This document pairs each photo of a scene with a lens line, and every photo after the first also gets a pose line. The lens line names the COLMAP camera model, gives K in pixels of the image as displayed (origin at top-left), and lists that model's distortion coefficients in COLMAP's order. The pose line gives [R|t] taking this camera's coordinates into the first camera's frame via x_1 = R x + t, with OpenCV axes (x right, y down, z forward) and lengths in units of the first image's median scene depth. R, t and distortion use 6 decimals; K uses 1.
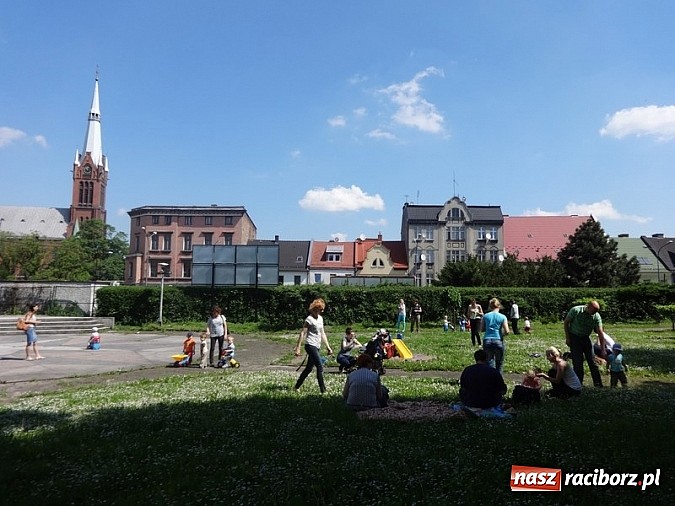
lens RADIAL K [[516.6, 0, 337.0], [0, 516.6, 253.1], [0, 0, 1]] dist [0.010505, -0.002754]
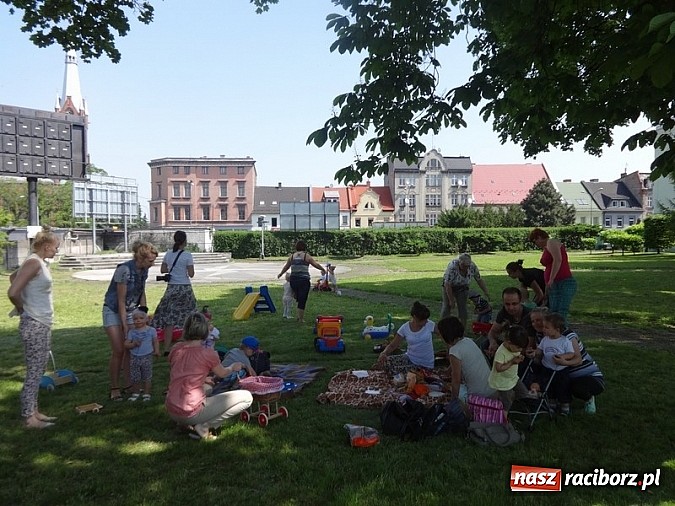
lens RADIAL K [[516.6, 0, 337.3], [0, 516.6, 254.0], [0, 0, 1]] dist [0.010505, -0.002754]
pose [[0.996018, -0.019484, 0.087001, -0.099970], [0.008482, 0.992111, 0.125075, -0.020755], [-0.088751, -0.123839, 0.988325, -0.185611]]
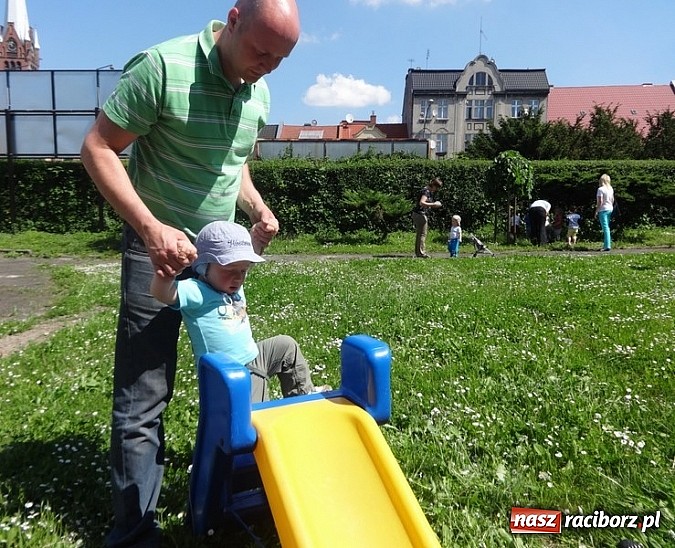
lens RADIAL K [[560.8, 0, 307.5], [0, 560.8, 267.6], [0, 0, 1]] dist [0.020142, -0.014060]
pose [[0.999209, 0.000835, -0.039749, 0.024049], [0.006768, 0.981617, 0.190741, 0.026220], [0.039178, -0.190860, 0.980835, 0.189554]]
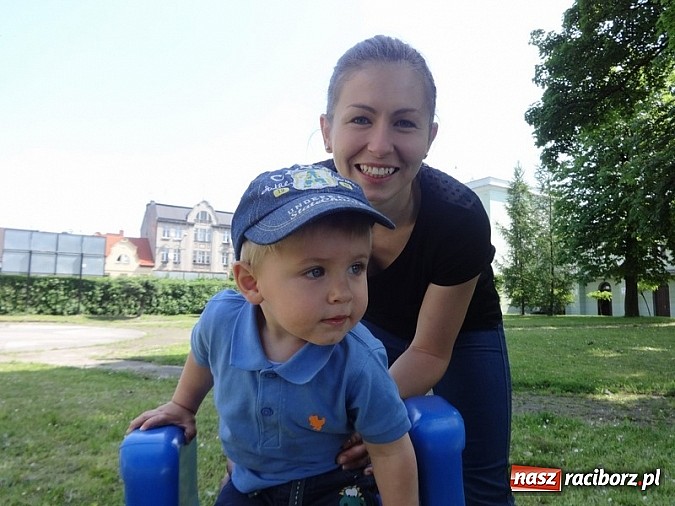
lens RADIAL K [[516.6, 0, 339.8], [0, 516.6, 254.3], [0, 0, 1]] dist [0.010505, -0.002754]
pose [[0.834230, 0.057435, 0.548417, -0.115323], [-0.056850, 0.998219, -0.018065, 0.004537], [-0.548478, -0.016107, 0.836010, -0.040797]]
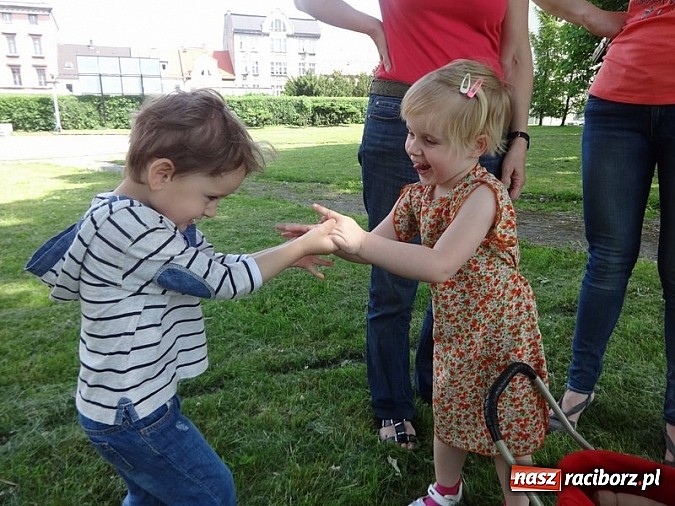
lens RADIAL K [[516.6, 0, 340.3], [0, 516.6, 253.3], [0, 0, 1]] dist [0.010505, -0.002754]
pose [[0.928411, -0.105766, 0.356183, -0.078845], [-0.025394, 0.938326, 0.344819, -0.006332], [-0.370686, -0.329179, 0.868466, -0.119700]]
